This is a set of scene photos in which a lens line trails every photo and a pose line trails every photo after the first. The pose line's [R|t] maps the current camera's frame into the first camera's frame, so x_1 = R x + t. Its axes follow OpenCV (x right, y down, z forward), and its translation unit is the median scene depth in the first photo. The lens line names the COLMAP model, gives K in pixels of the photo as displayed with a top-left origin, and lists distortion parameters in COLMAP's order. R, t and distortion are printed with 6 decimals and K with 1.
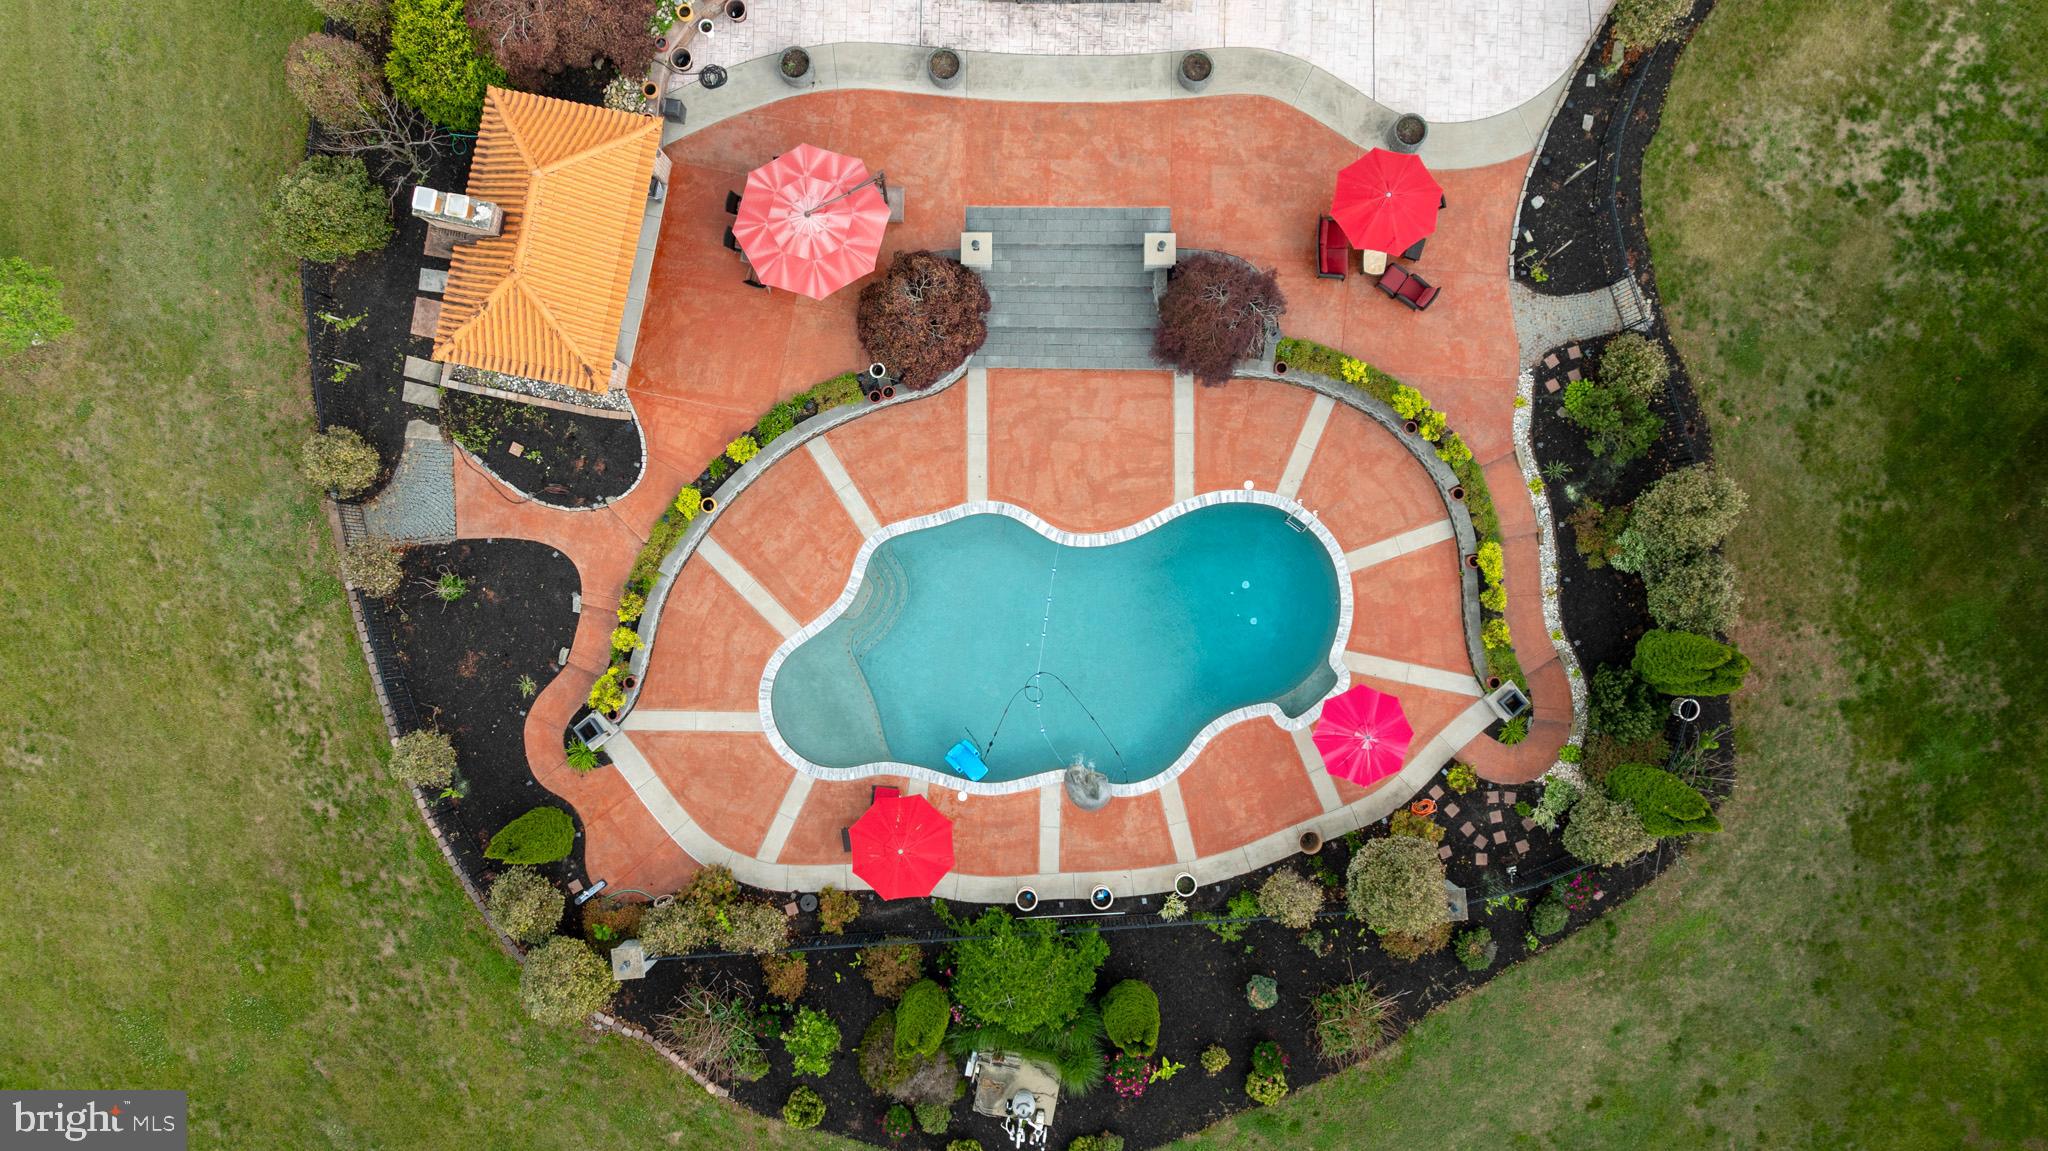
lens RADIAL K [[1447.2, 0, 1024.0], [0, 1447.2, 575.5], [0, 0, 1]] dist [-0.034218, 0.039565]
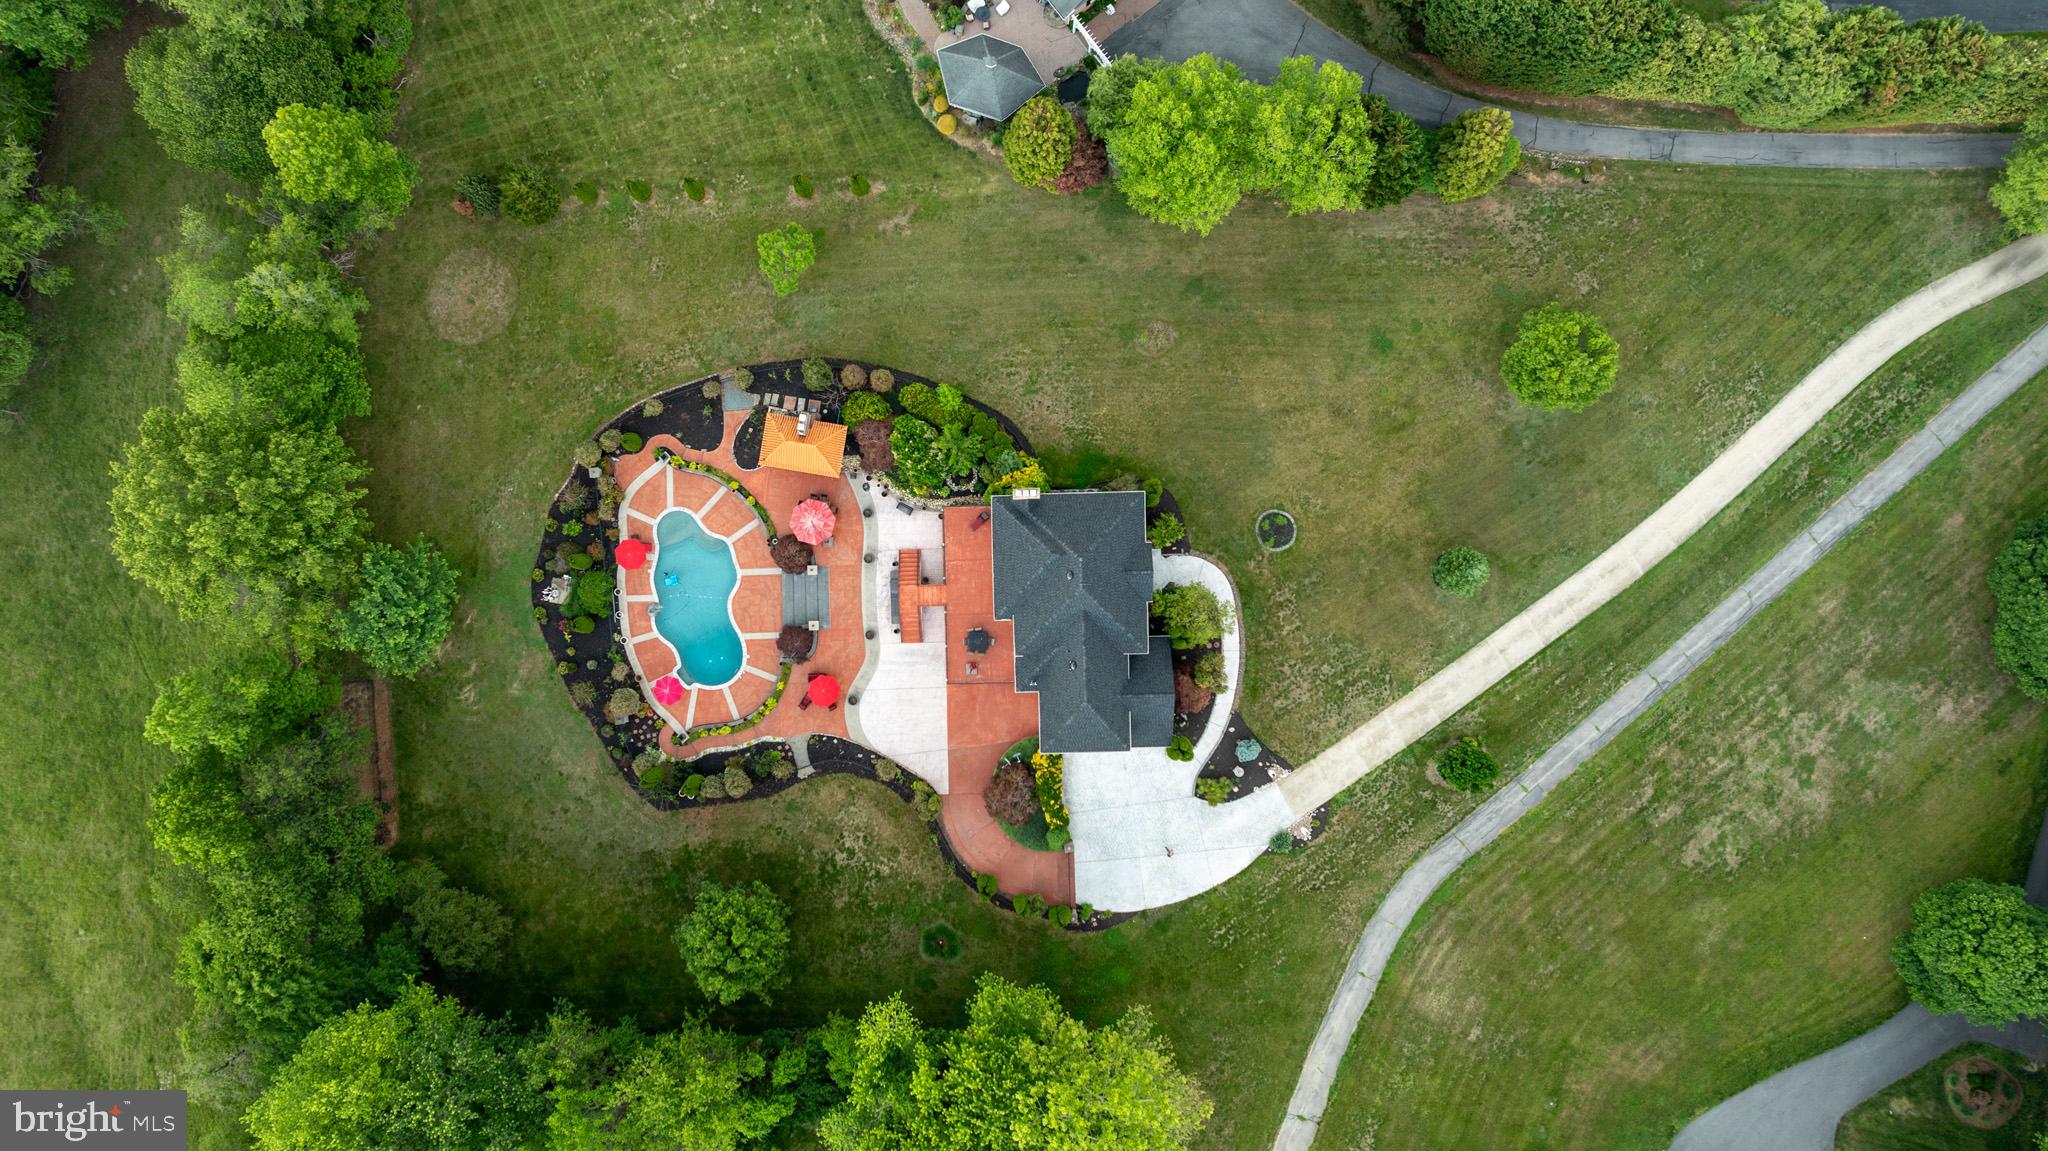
lens RADIAL K [[1447.2, 0, 1024.0], [0, 1447.2, 575.5], [0, 0, 1]] dist [-0.034218, 0.039565]
pose [[0.033491, 0.999438, 0.001374, -0.008864], [-0.999390, 0.033475, 0.009998, -0.721117], [0.009947, -0.001708, 0.999949, -2.236898]]
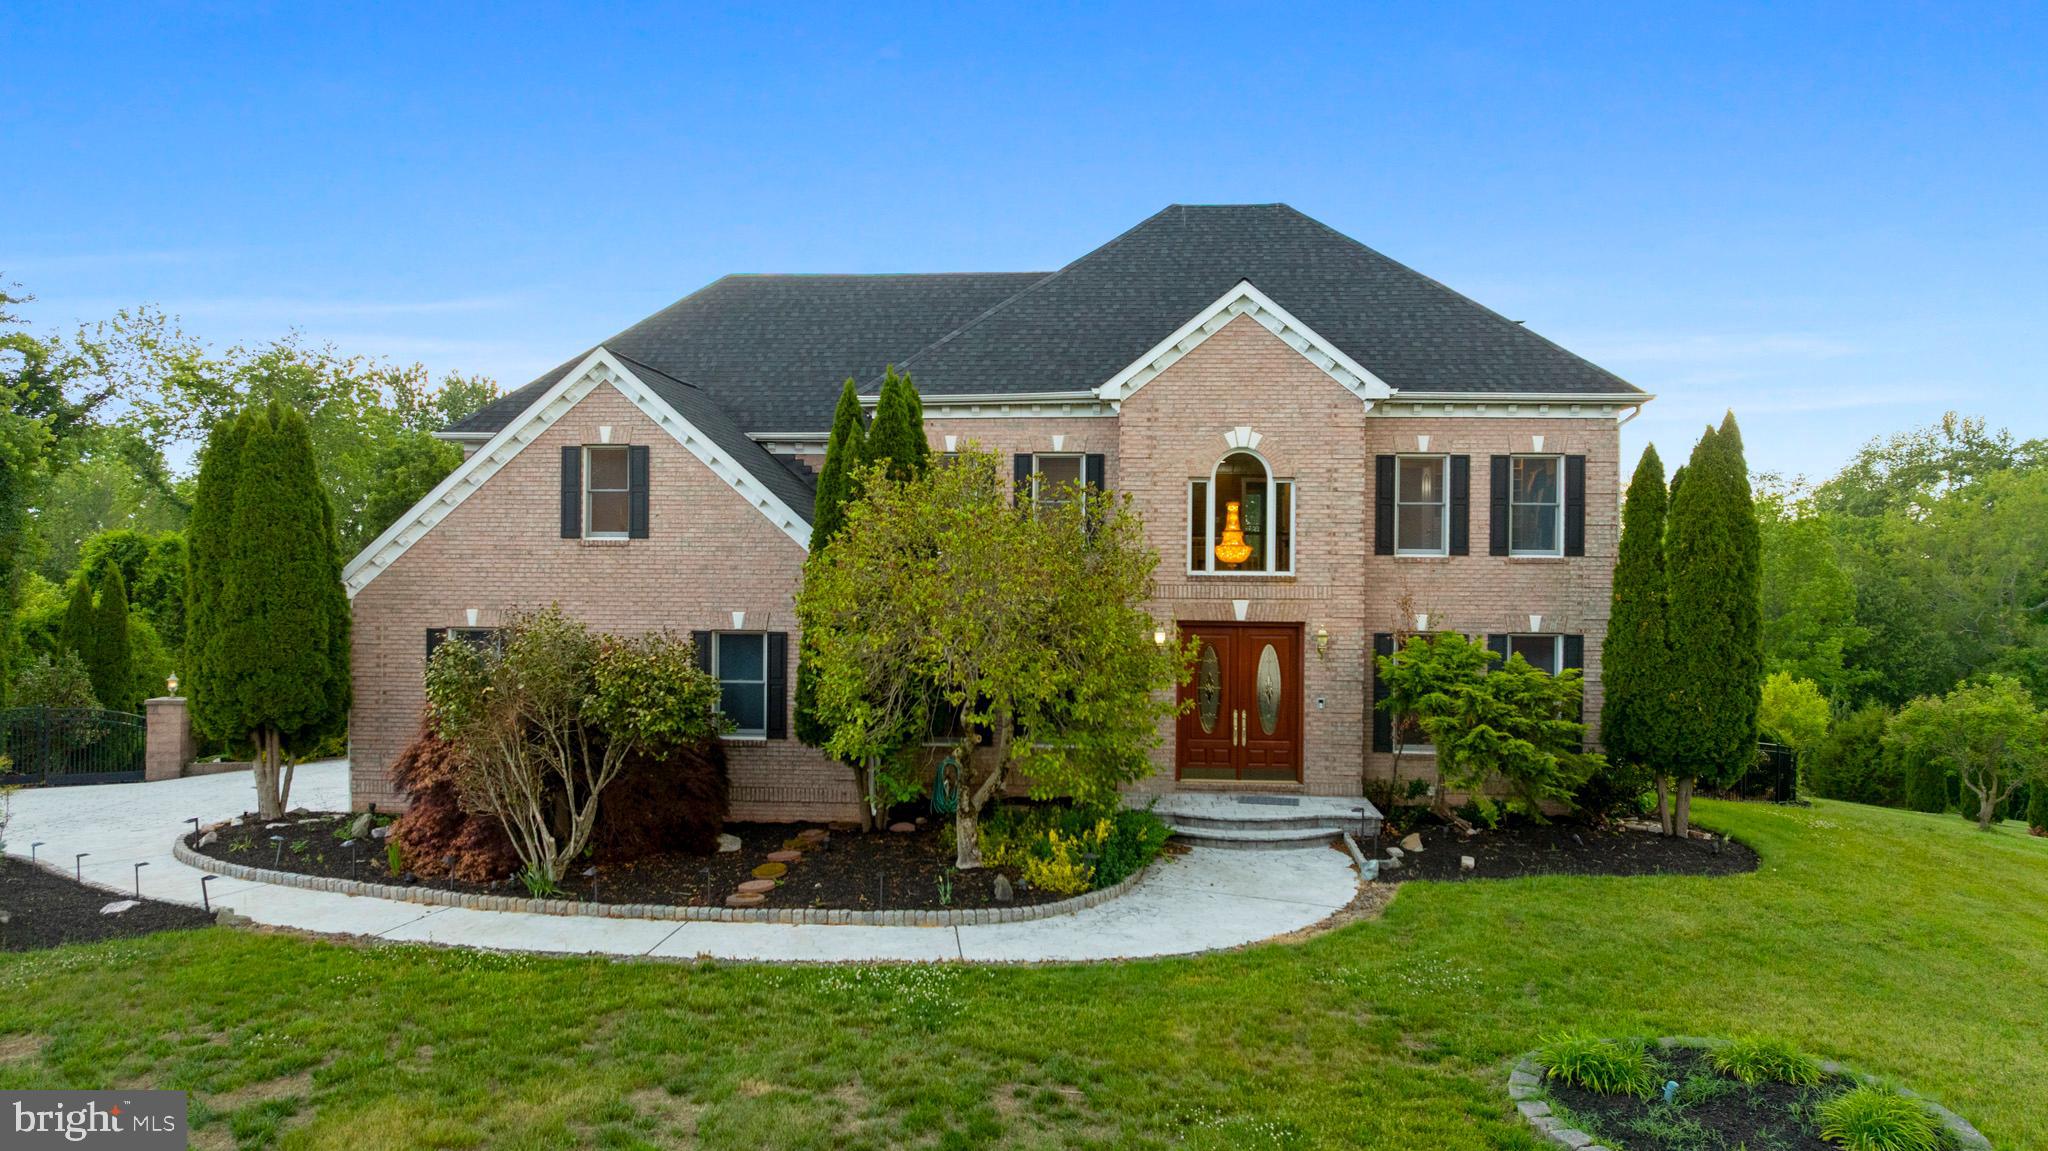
lens RADIAL K [[1453.1, 0, 1040.5], [0, 1453.1, 575.8], [0, 0, 1]] dist [-0.024448, 0.003060]
pose [[-0.997478, 0.006728, 0.070657, 0.036743], [0.070686, 0.004172, 0.997490, -1.545828], [0.006416, 0.999969, -0.004637, 0.819218]]
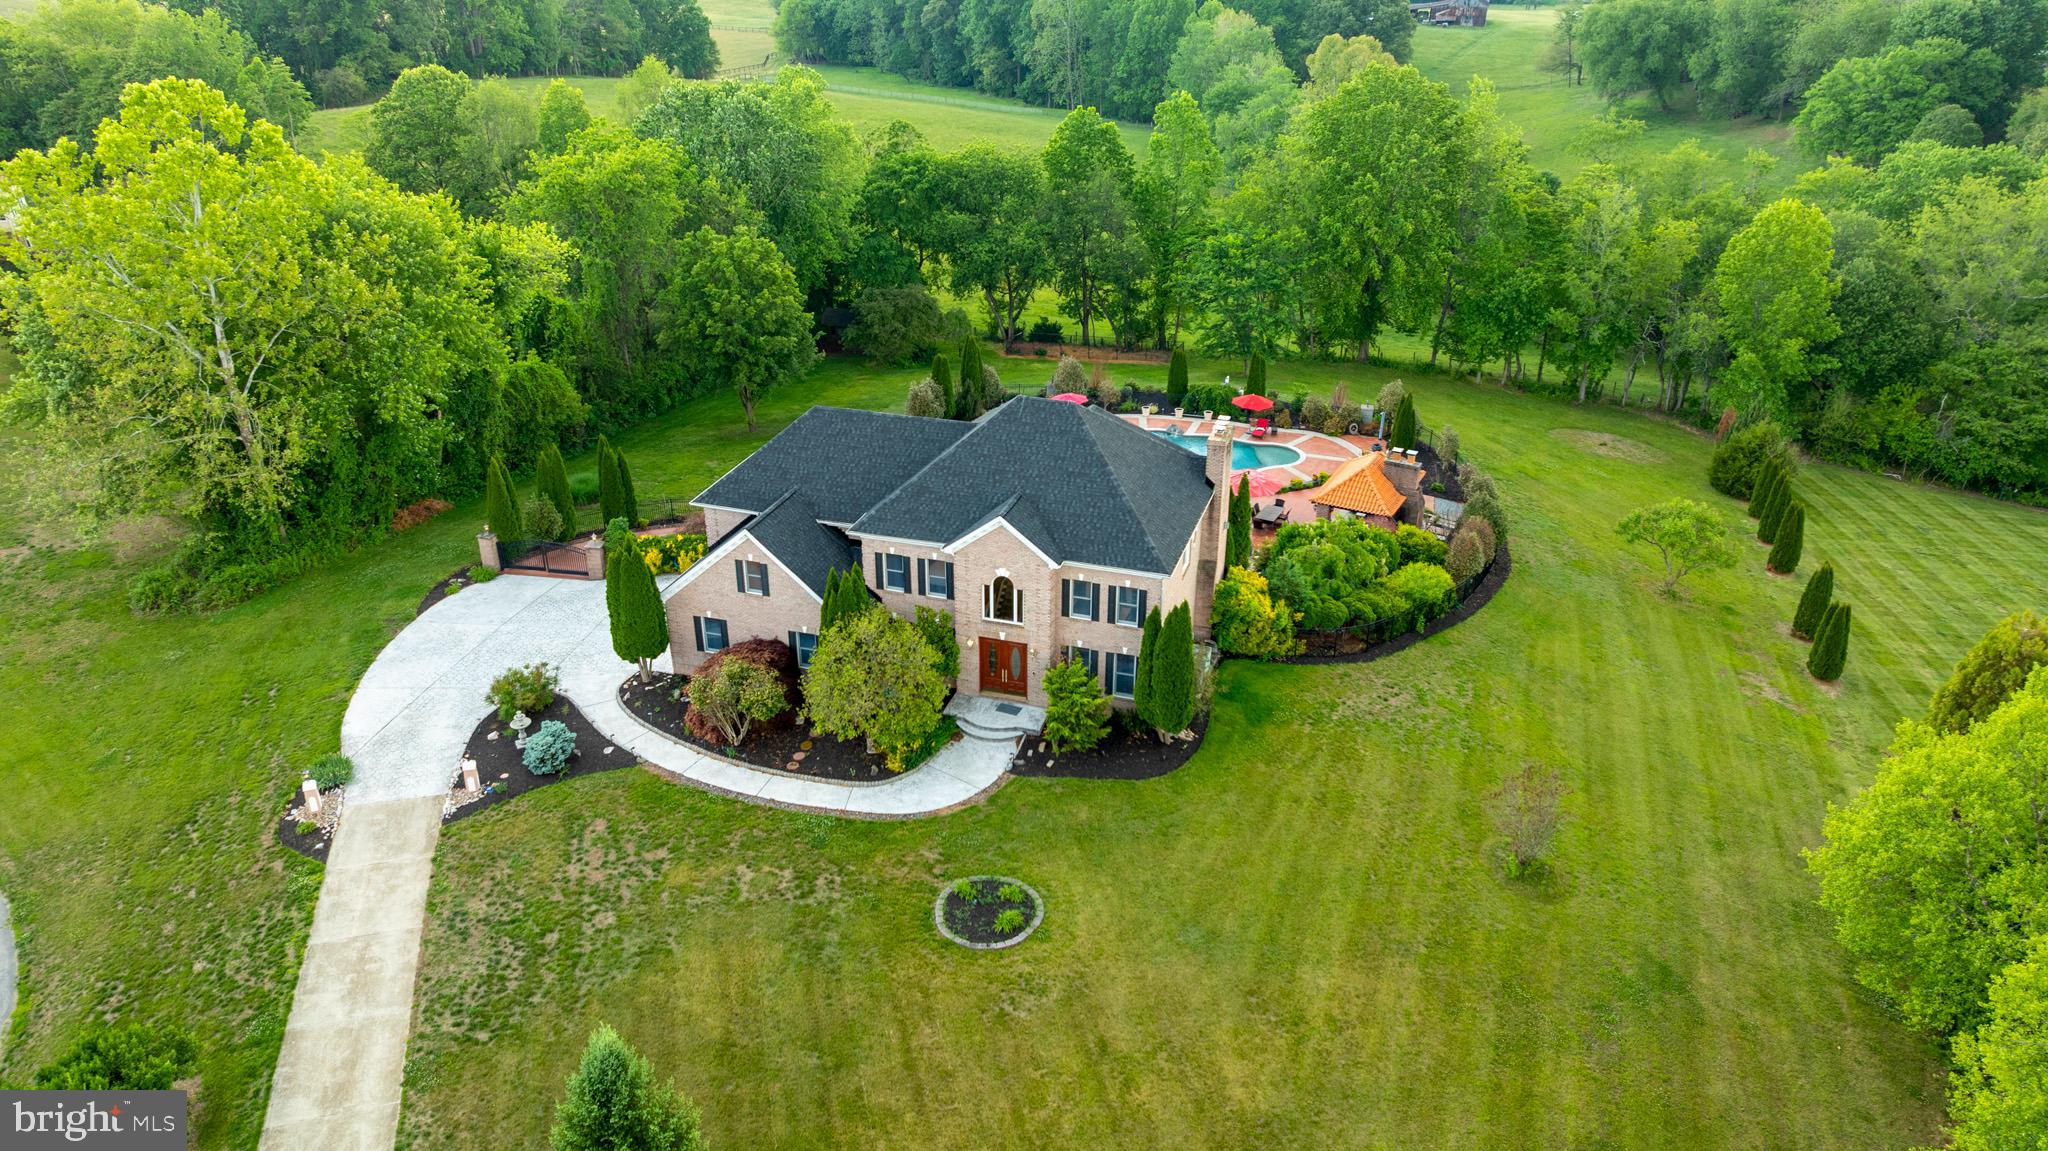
lens RADIAL K [[1446.1, 0, 1025.4], [0, 1446.1, 575.9], [0, 0, 1]] dist [-0.026566, 0.009518]
pose [[-0.955497, -0.118413, 0.270193, -0.407878], [0.294804, -0.416769, 0.859880, -2.157380], [0.010787, 0.901267, 0.433131, 0.151679]]
